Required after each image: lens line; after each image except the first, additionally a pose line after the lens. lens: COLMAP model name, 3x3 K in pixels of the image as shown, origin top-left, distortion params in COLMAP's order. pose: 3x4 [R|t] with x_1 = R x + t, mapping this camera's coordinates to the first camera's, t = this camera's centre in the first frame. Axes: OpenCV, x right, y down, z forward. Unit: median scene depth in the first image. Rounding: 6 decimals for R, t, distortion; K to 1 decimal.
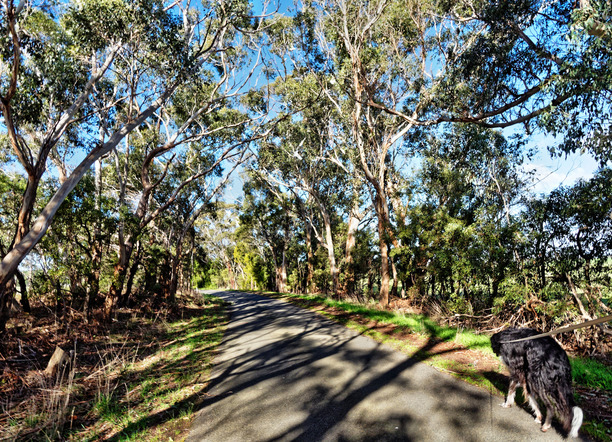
lens RADIAL K [[398.2, 0, 310.4], [0, 398.2, 219.2], [0, 0, 1]] dist [-0.002347, -0.002797]
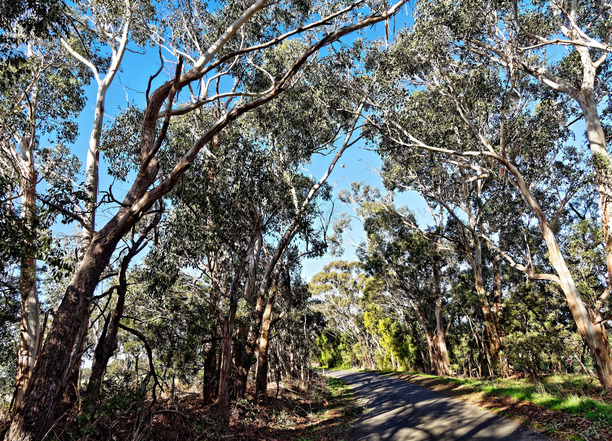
lens RADIAL K [[398.2, 0, 310.4], [0, 398.2, 218.7], [0, 0, 1]] dist [-0.002347, -0.002797]
pose [[0.945319, -0.144214, -0.292530, -0.040921], [0.089947, 0.977423, -0.191192, 0.033554], [0.313498, 0.154425, 0.936948, 0.237100]]
